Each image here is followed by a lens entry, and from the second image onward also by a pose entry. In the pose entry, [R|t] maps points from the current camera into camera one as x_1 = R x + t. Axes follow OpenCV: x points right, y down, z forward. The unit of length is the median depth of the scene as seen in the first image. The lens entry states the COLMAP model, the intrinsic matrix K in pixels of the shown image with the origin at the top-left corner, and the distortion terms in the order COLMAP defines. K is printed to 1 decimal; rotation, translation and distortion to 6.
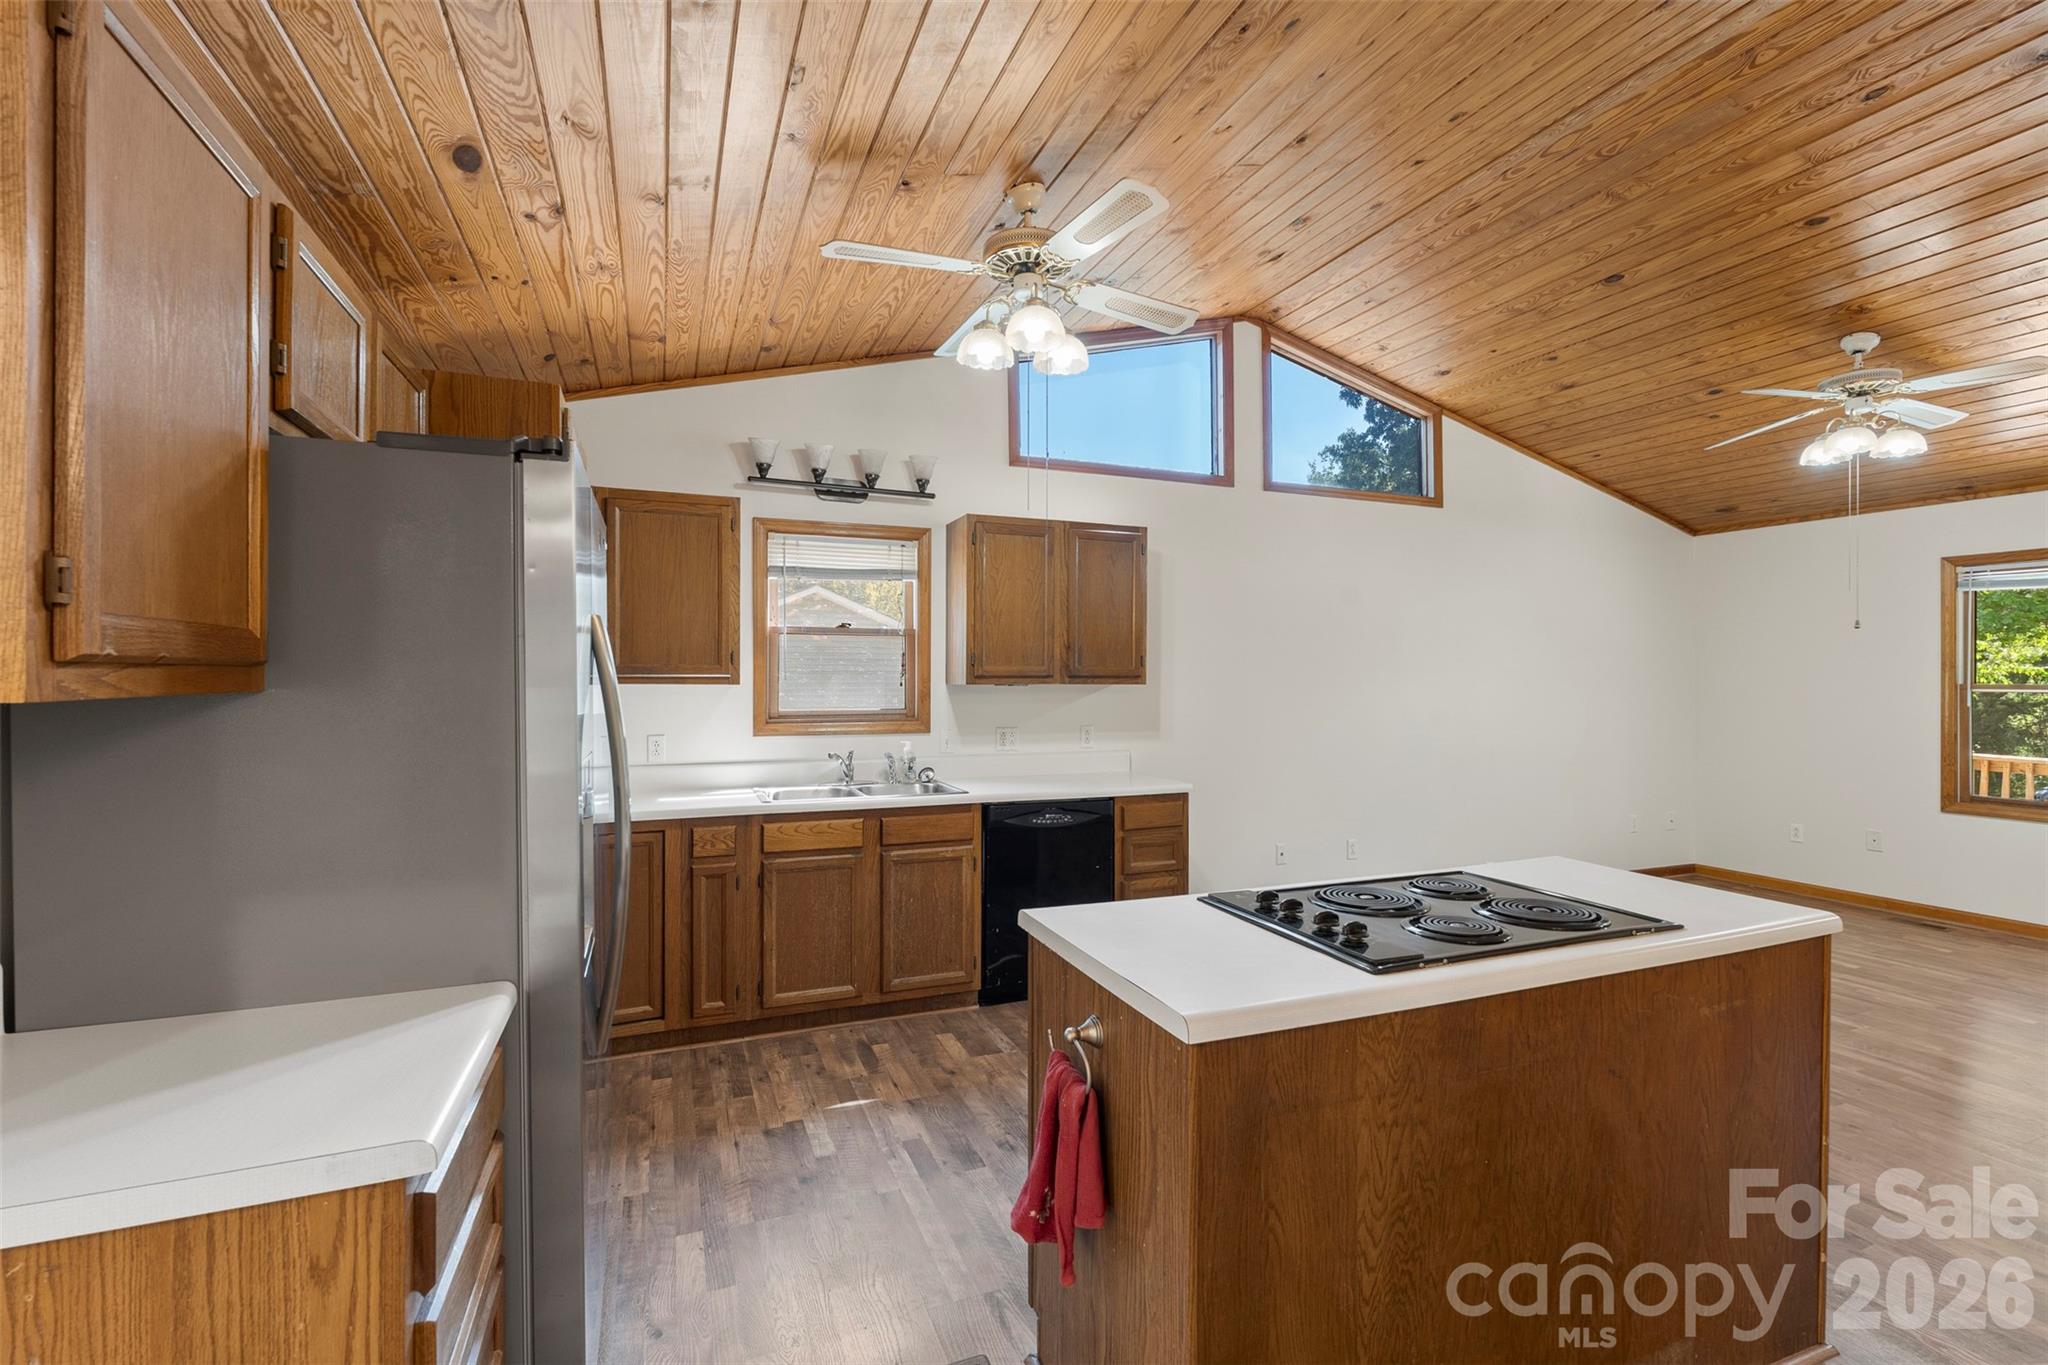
lens RADIAL K [[900.9, 0, 1029.1], [0, 900.9, 682.6], [0, 0, 1]] dist [-0.001524, -0.000291]
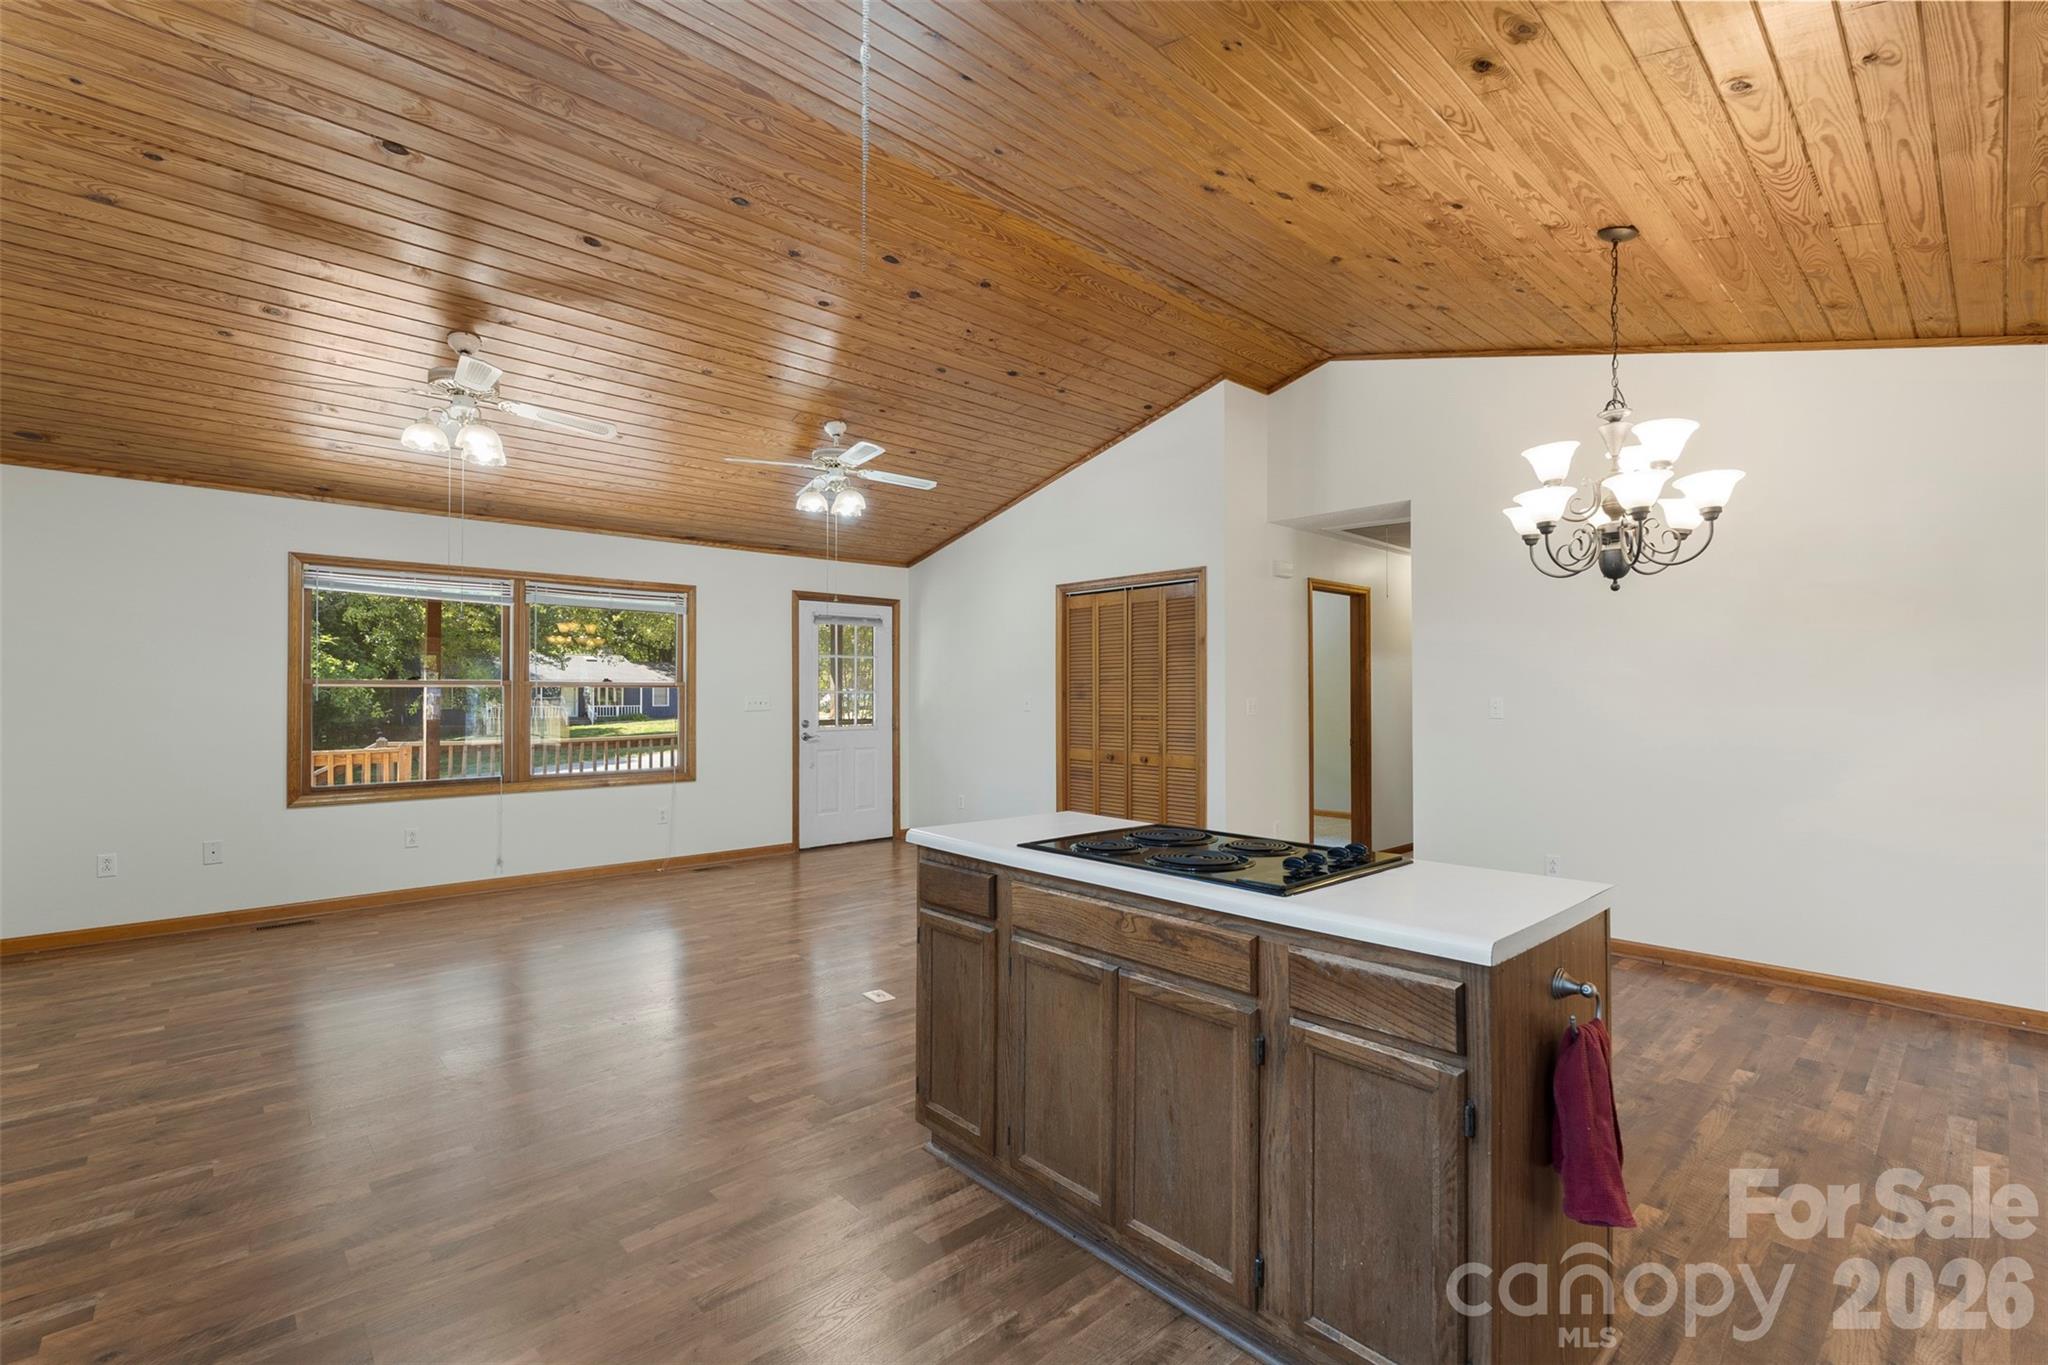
lens RADIAL K [[900.5, 0, 1028.1], [0, 900.5, 683.3], [0, 0, 1]] dist [-0.004689, 0.000288]
pose [[-0.350819, 0.008071, 0.936408, -0.253794], [0.000609, 0.999965, -0.008391, 0.019287], [-0.936443, -0.002373, -0.350812, 0.730245]]
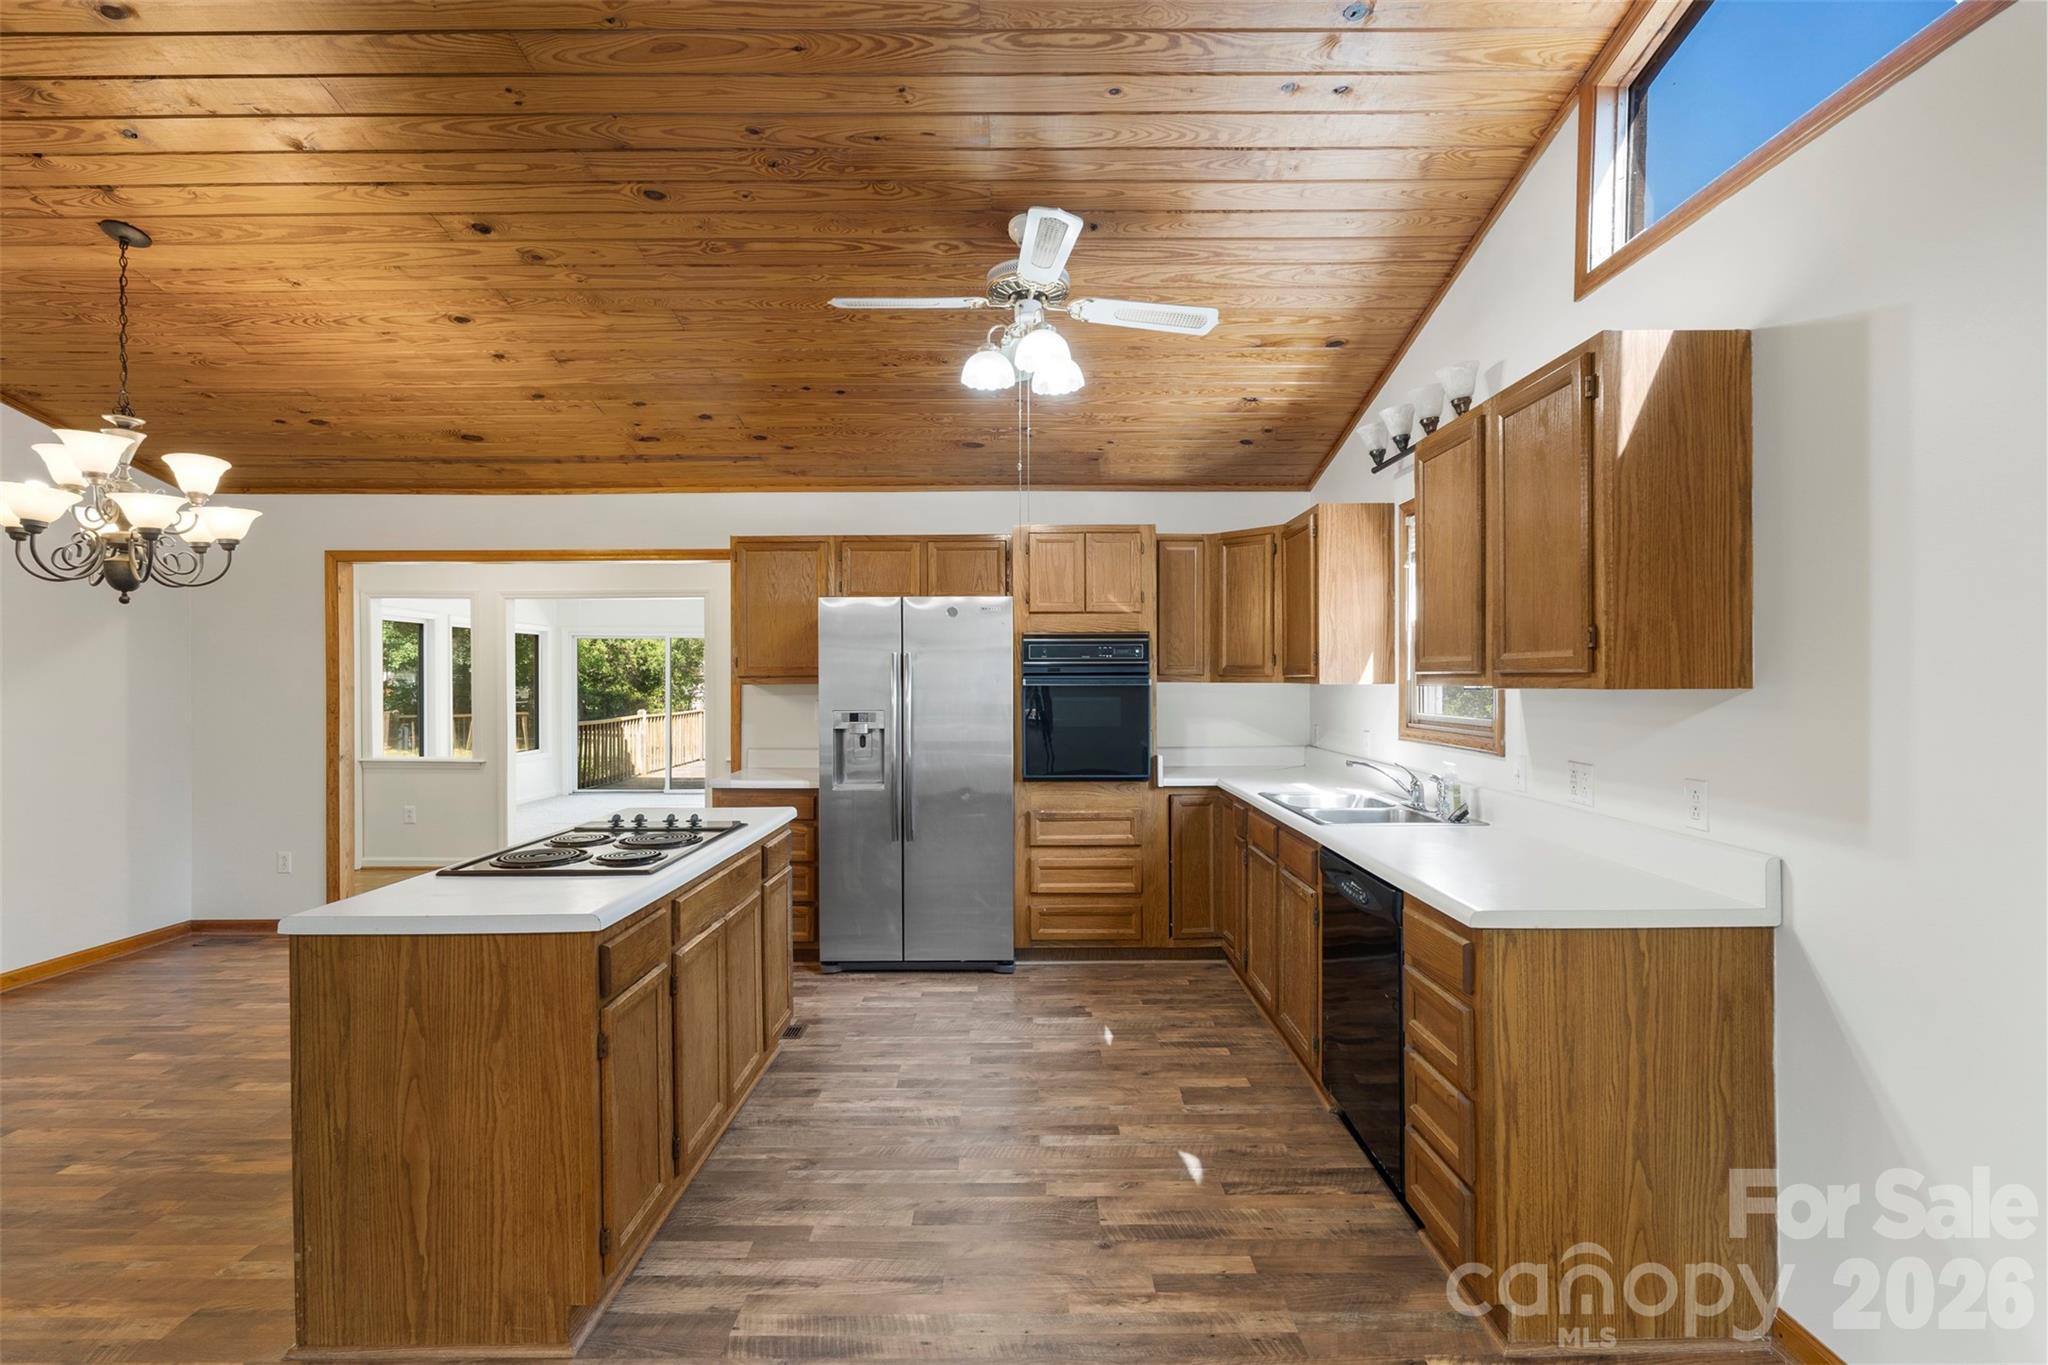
lens RADIAL K [[900.9, 0, 1029.1], [0, 900.9, 682.6], [0, 0, 1]] dist [-0.001524, -0.000291]
pose [[-0.373353, 0.003251, -0.927684, 0.676484], [-0.000153, 0.999994, 0.003566, -0.002790], [0.927689, 0.001473, -0.373350, 0.955406]]
